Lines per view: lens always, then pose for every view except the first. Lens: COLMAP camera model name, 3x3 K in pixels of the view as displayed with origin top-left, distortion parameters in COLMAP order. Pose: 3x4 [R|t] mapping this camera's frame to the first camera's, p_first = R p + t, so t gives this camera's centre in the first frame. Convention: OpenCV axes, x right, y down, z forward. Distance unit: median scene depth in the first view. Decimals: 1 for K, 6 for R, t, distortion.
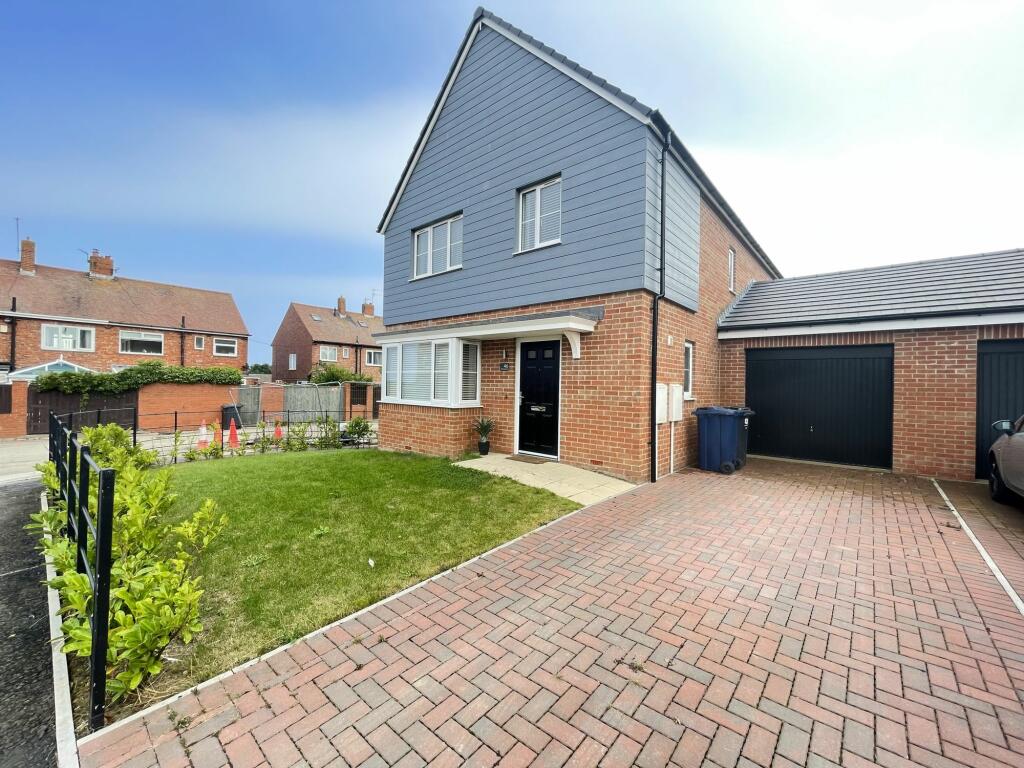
lens RADIAL K [[414.3, 0, 514.0], [0, 414.3, 381.3], [0, 0, 1]] dist [-0.003663, -0.000003]
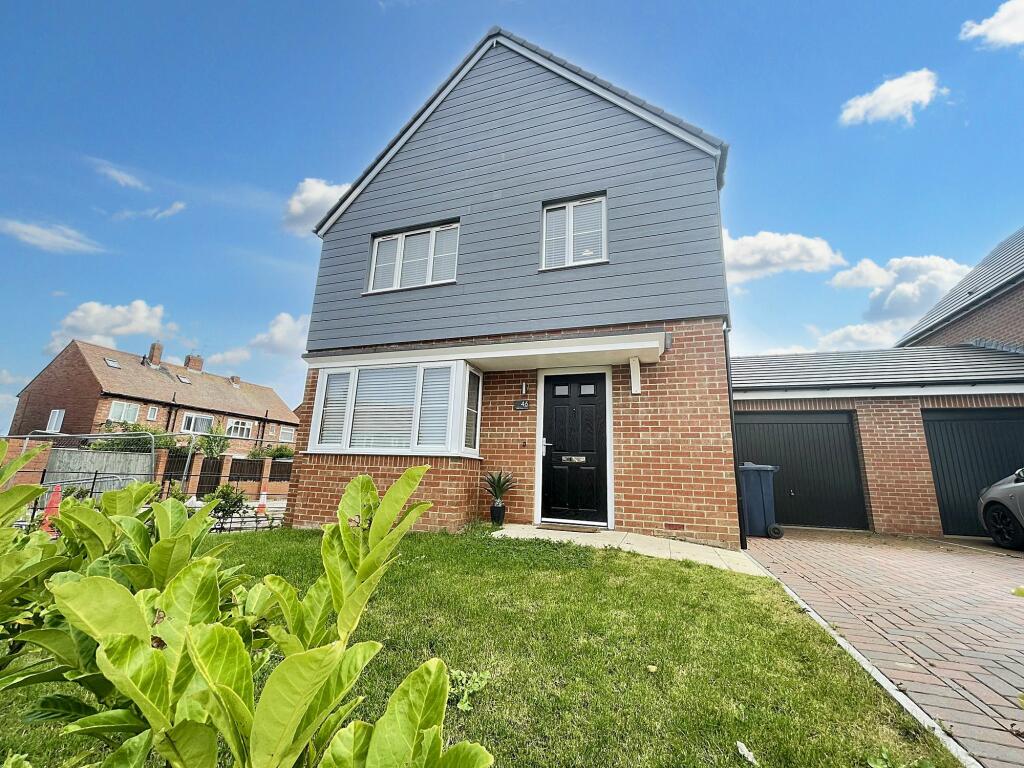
lens RADIAL K [[414.3, 0, 515.6], [0, 414.3, 380.8], [0, 0, 1]] dist [-0.003663, -0.000003]
pose [[0.927994, 0.100595, 0.358760, -0.317696], [-0.022190, 0.976077, -0.216290, 0.088903], [-0.371935, 0.192755, 0.908025, 0.306575]]
